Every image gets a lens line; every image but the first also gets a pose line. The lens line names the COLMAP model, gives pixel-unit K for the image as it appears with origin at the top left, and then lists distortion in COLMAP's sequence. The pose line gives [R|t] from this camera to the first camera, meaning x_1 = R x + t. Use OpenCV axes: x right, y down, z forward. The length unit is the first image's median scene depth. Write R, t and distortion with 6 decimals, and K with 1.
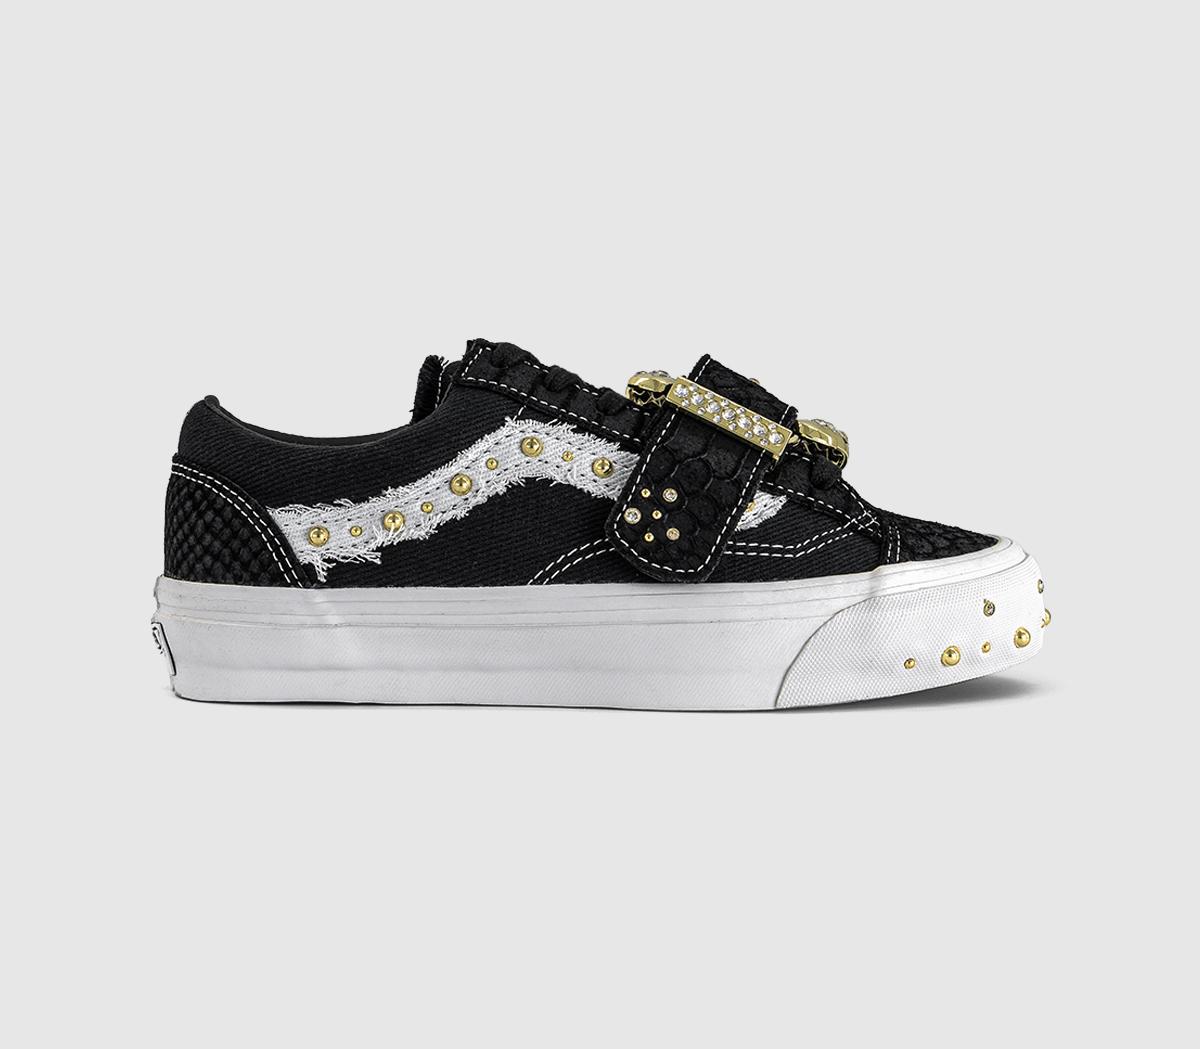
lens RADIAL K [[2425.7, 0, 600.0], [0, 2425.7, 524.5], [0, 0, 1]] dist [0.032222, 0.077966]
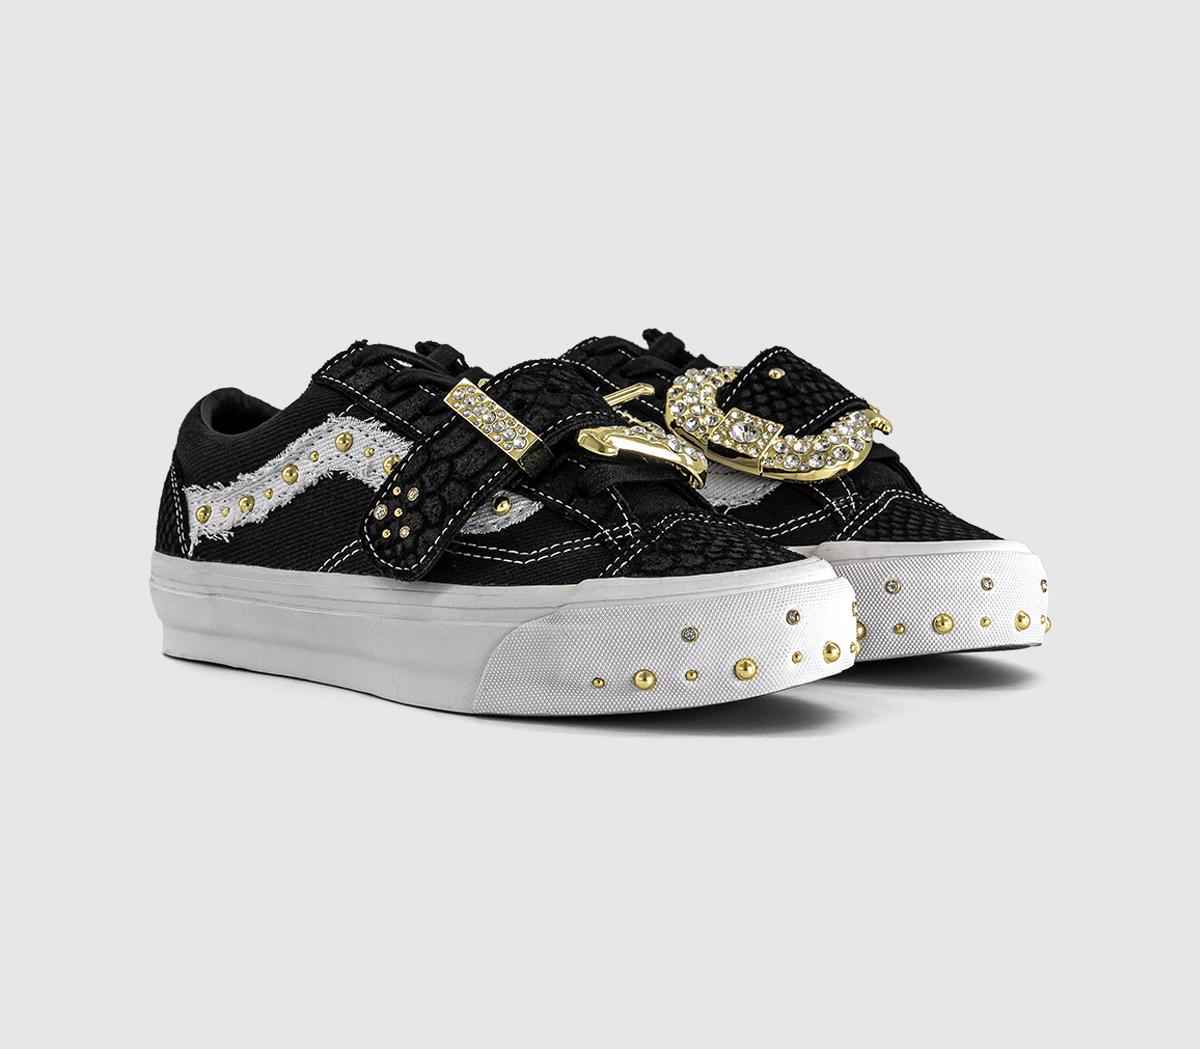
lens RADIAL K [[2425.7, 0, 600.0], [0, 2425.7, 524.5], [0, 0, 1]] dist [0.032222, 0.077966]
pose [[0.757116, 0.060653, -0.650459, 0.748537], [-0.057374, 0.998007, 0.026280, -0.030449], [0.650756, 0.017422, 0.759087, 0.271240]]
